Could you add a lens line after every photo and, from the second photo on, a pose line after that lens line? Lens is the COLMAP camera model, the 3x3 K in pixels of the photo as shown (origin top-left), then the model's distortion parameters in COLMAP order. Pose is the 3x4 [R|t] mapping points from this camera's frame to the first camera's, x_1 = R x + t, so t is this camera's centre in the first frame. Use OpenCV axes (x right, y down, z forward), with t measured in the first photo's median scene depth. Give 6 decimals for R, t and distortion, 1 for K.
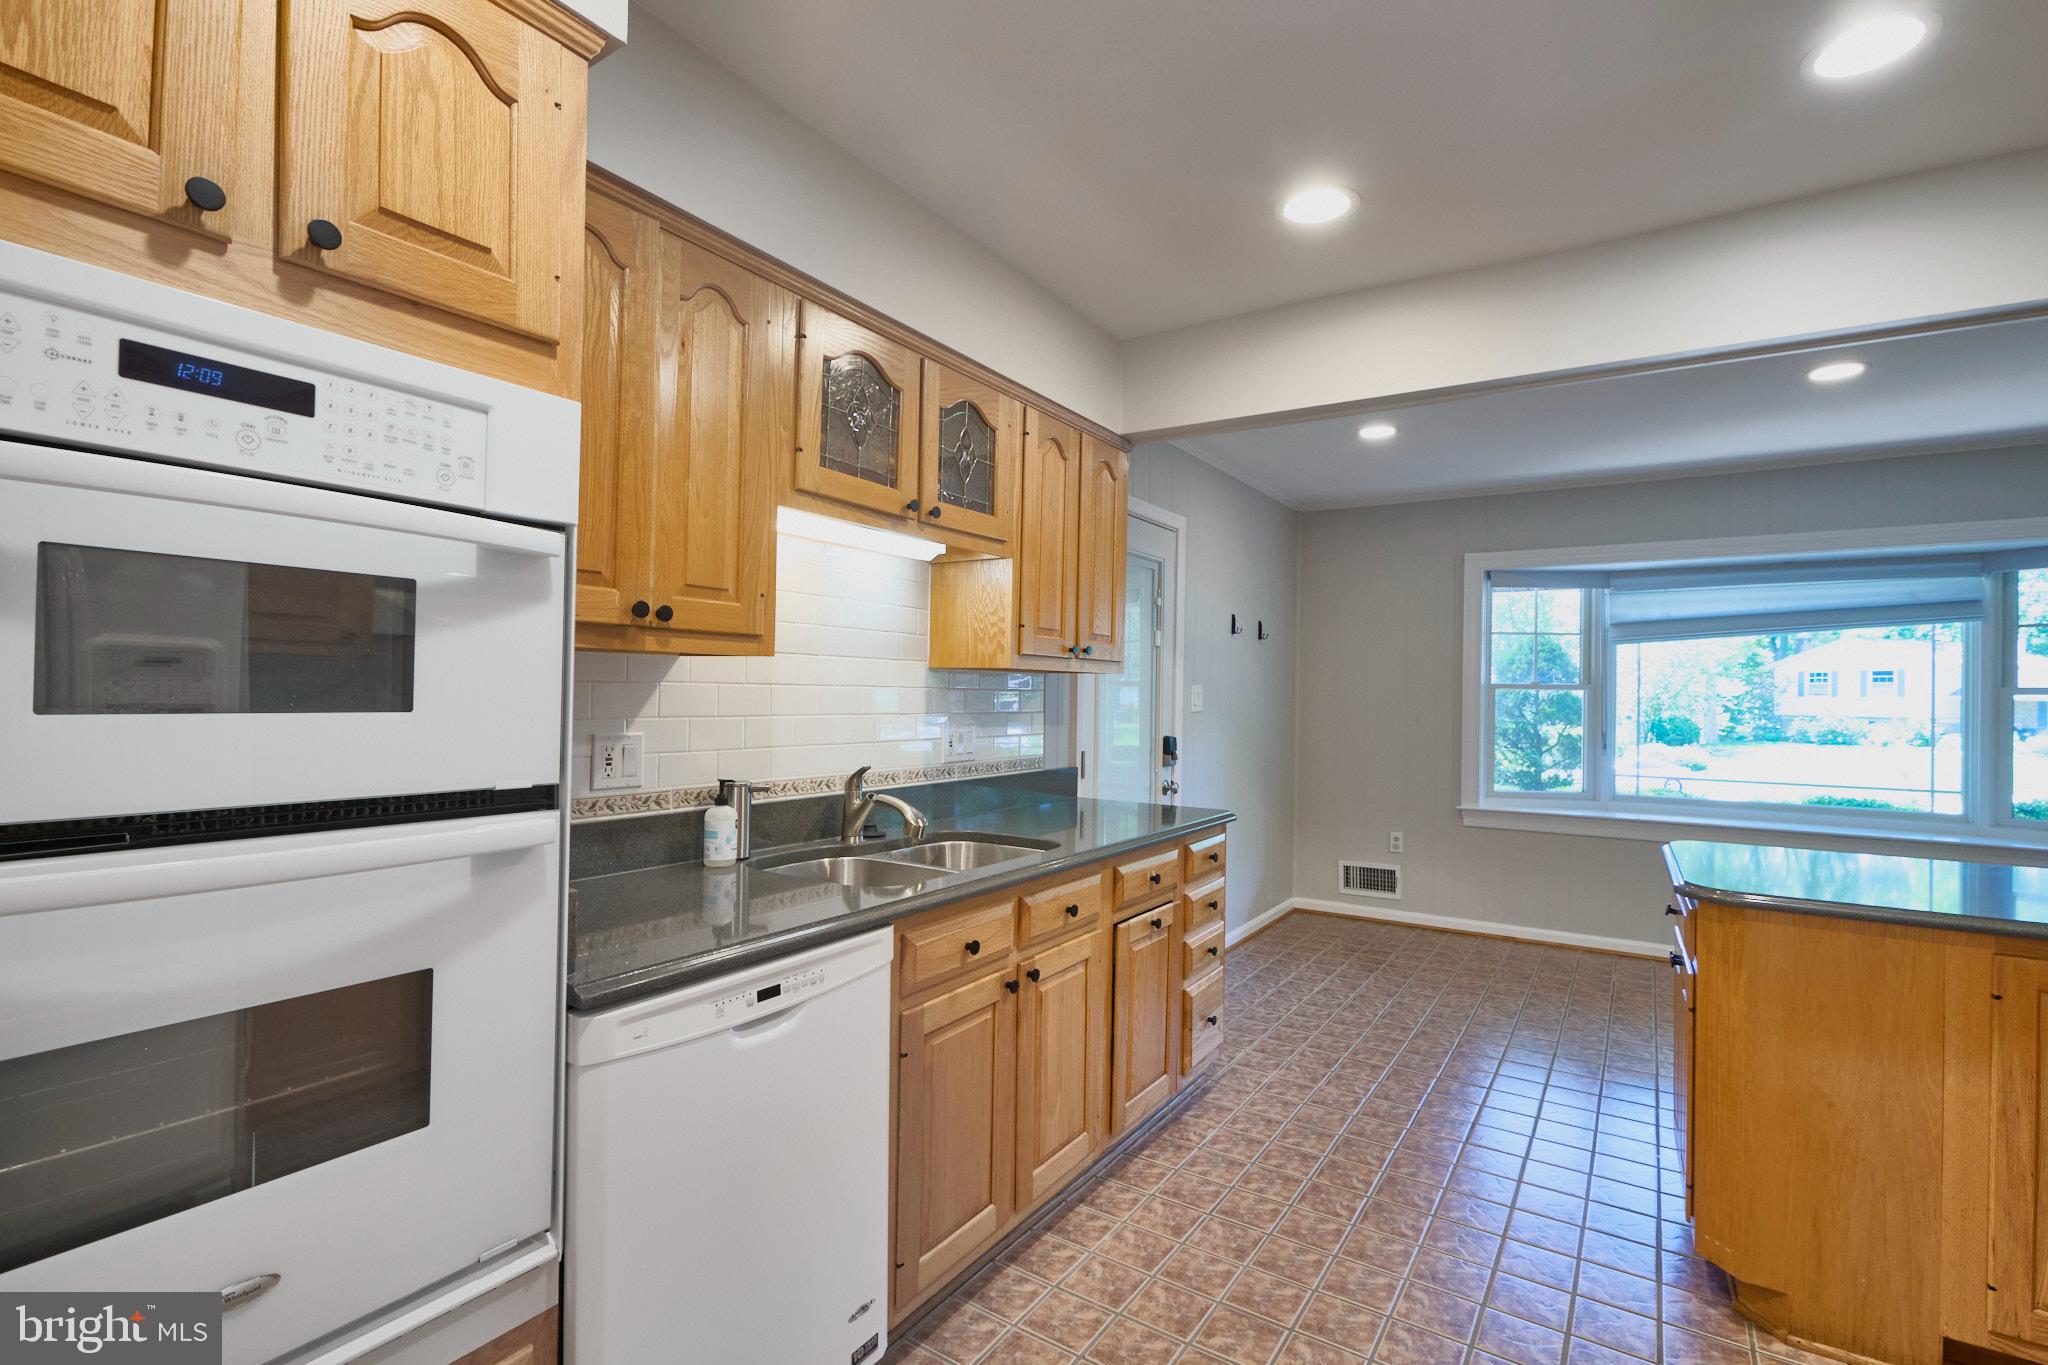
lens RADIAL K [[934.6, 0, 1033.6], [0, 934.6, 686.1], [0, 0, 1]] dist [-0.001228, -0.000045]
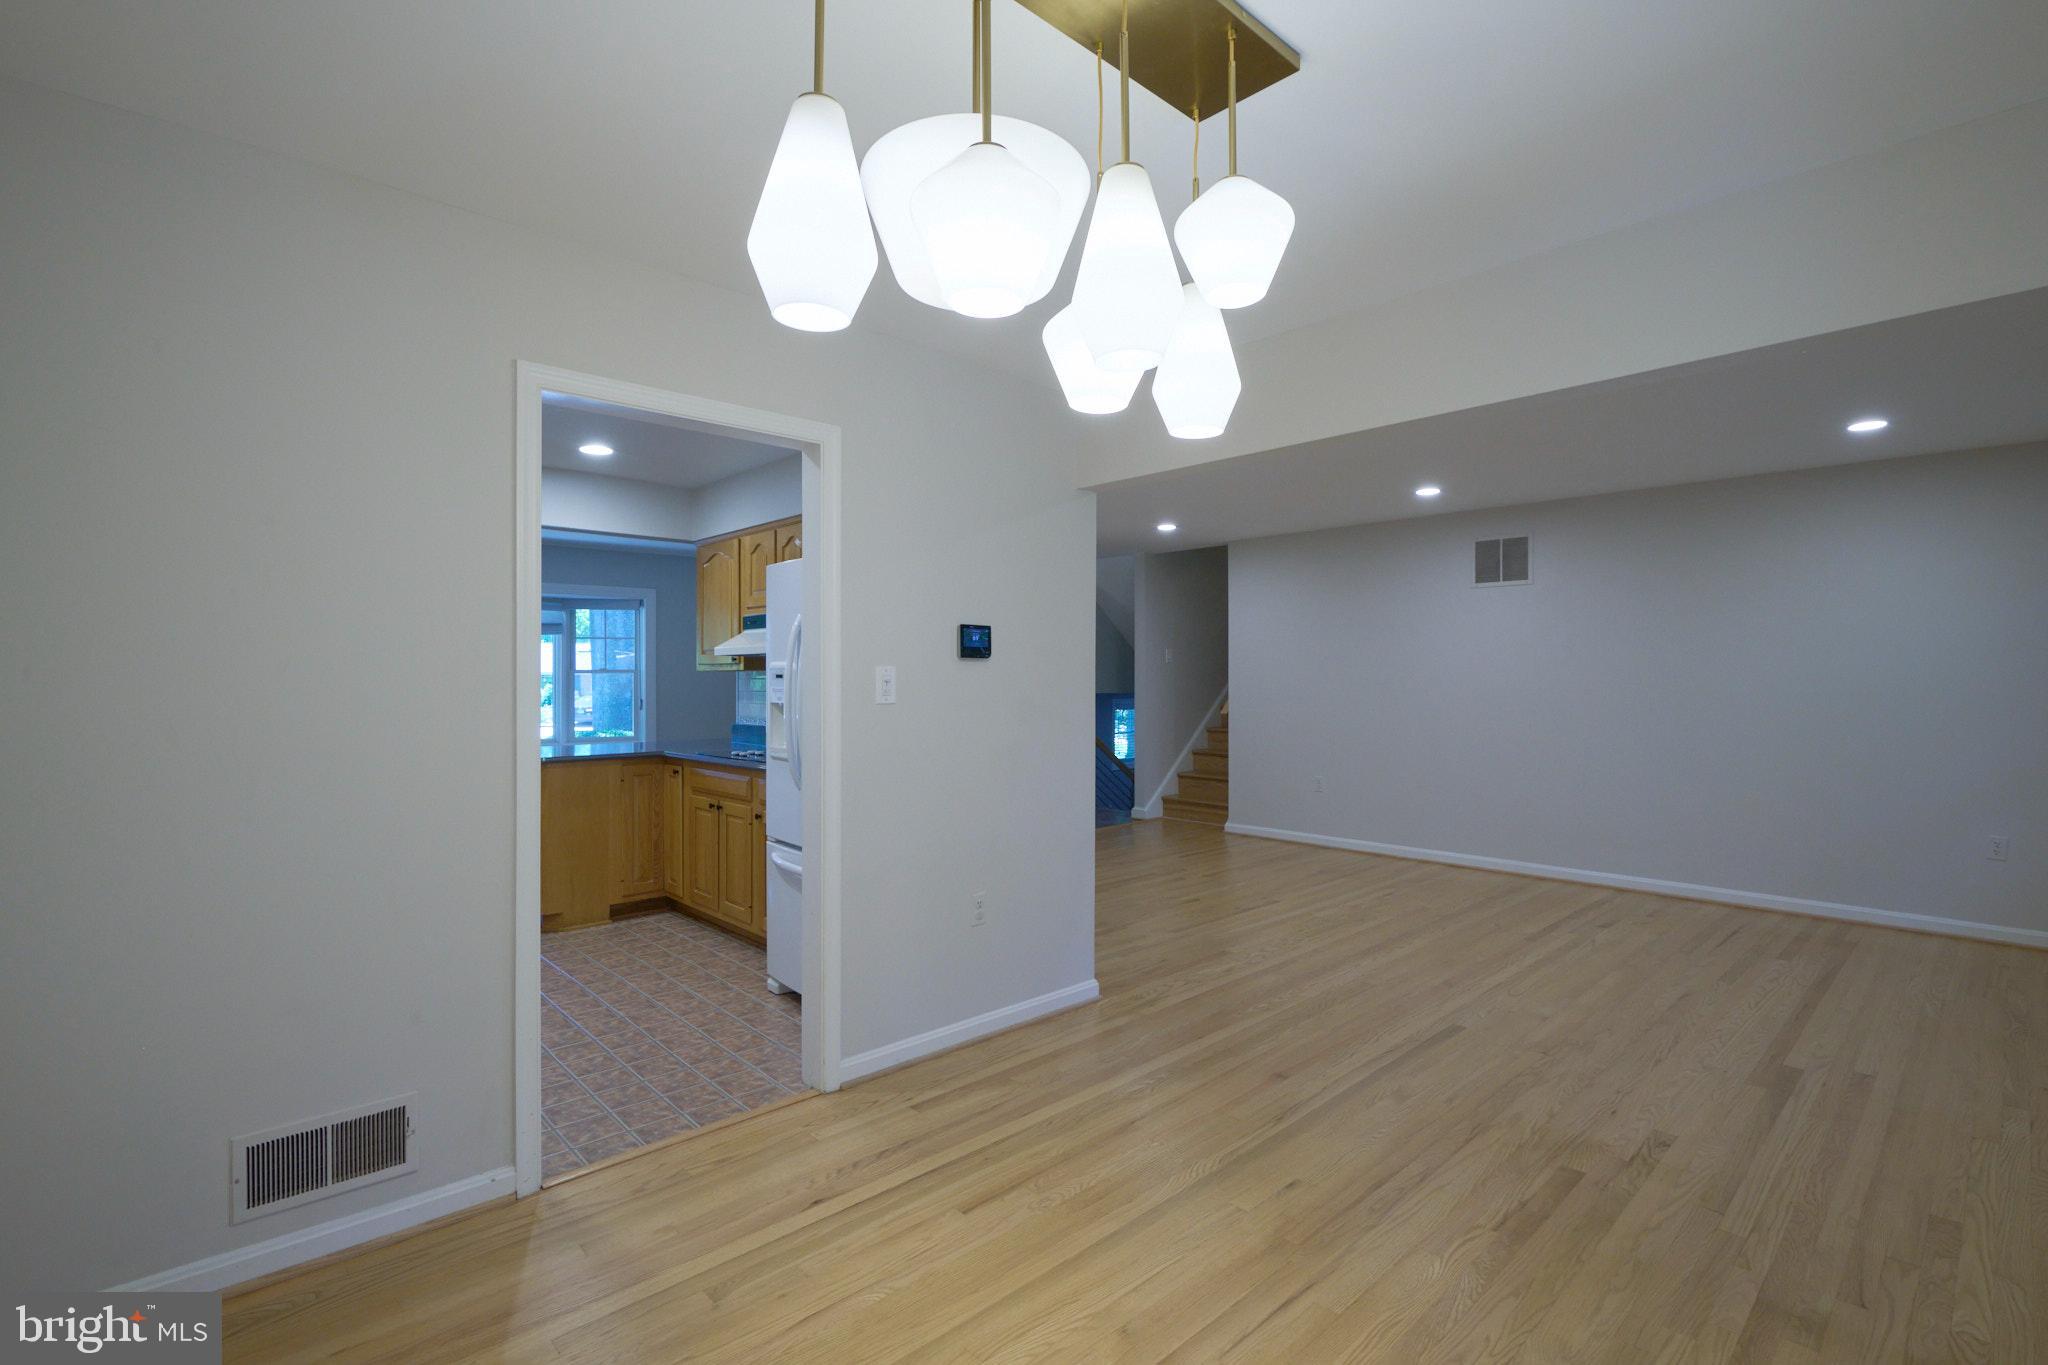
lens RADIAL K [[937.5, 0, 1024.0], [0, 937.5, 682.5], [0, 0, 1]] dist [0.000358, -0.003781]
pose [[0.243499, -0.017795, 0.969738, -0.973626], [-0.002947, 0.999813, 0.019087, -0.020829], [-0.969897, -0.007505, 0.243401, -0.600217]]
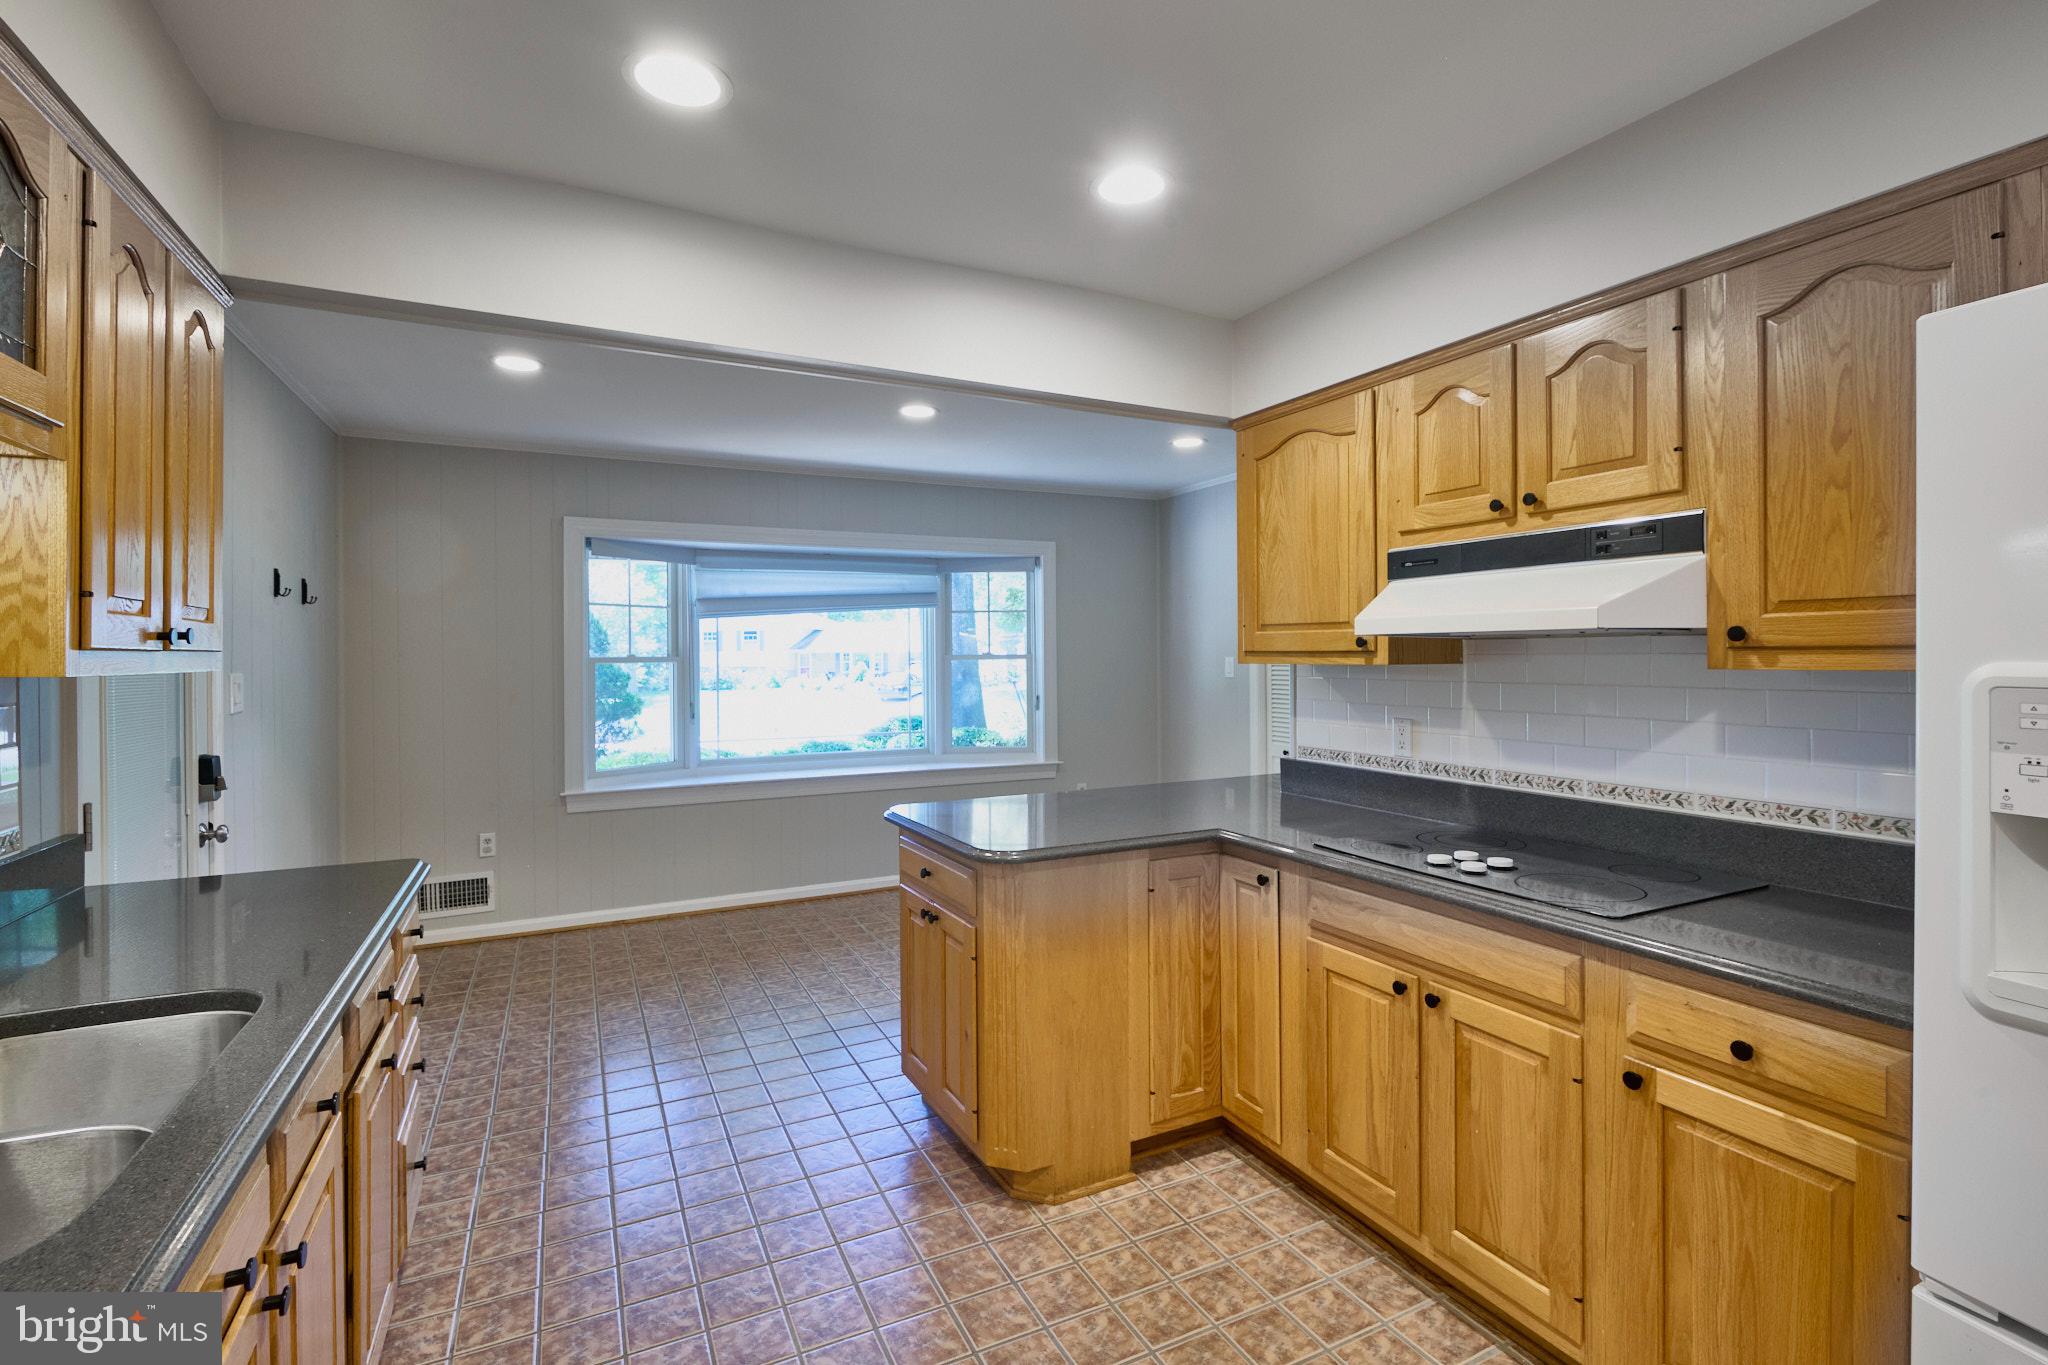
lens RADIAL K [[933.9, 0, 1026.6], [0, 933.9, 657.9], [0, 0, 1]] dist [-0.002698, -0.000425]
pose [[0.506348, -0.020633, 0.862082, -0.193812], [0.006928, 0.999779, 0.019859, -0.035740], [-0.862302, -0.004083, 0.506379, 0.290068]]
